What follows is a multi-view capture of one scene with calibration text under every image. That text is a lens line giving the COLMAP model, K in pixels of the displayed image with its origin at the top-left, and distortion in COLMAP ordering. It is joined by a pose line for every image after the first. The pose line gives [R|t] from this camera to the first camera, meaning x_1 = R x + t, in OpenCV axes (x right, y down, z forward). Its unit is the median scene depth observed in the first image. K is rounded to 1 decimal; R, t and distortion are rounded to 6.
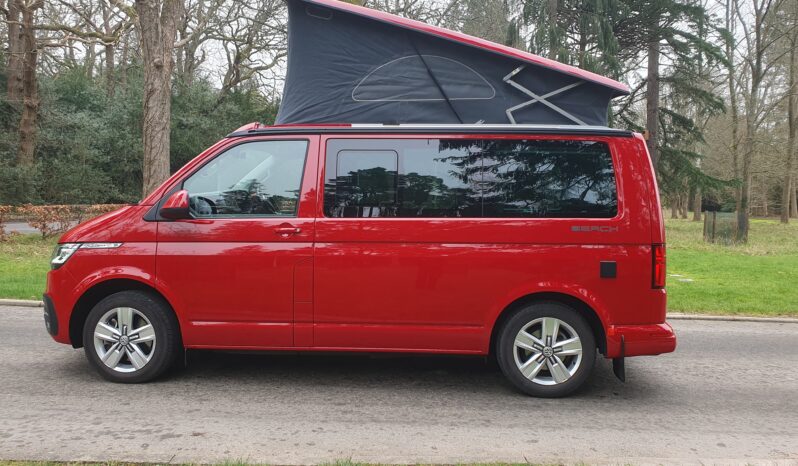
lens RADIAL K [[625.2, 0, 394.0], [0, 625.2, 227.8], [0, 0, 1]] dist [0.012311, 0.011077]
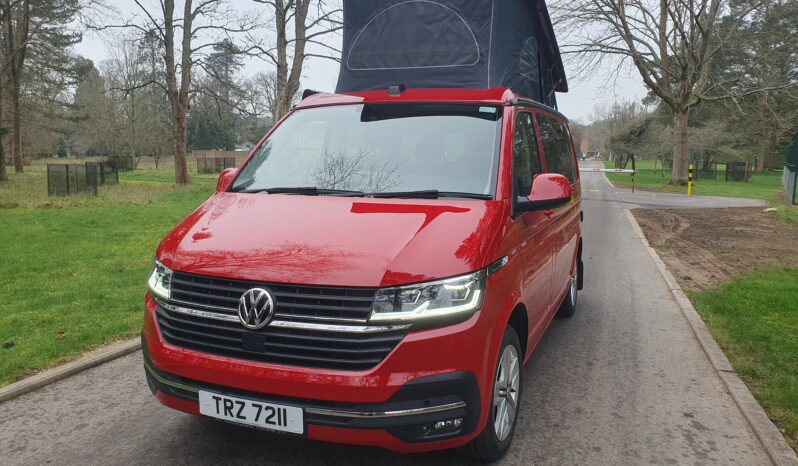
lens RADIAL K [[625.2, 0, 400.7], [0, 625.2, 228.3], [0, 0, 1]] dist [0.012311, 0.011077]
pose [[0.313064, -0.126394, 0.941284, -1.130854], [0.043109, 0.991974, 0.118863, -0.092454], [-0.948753, 0.003366, 0.316001, 0.917270]]
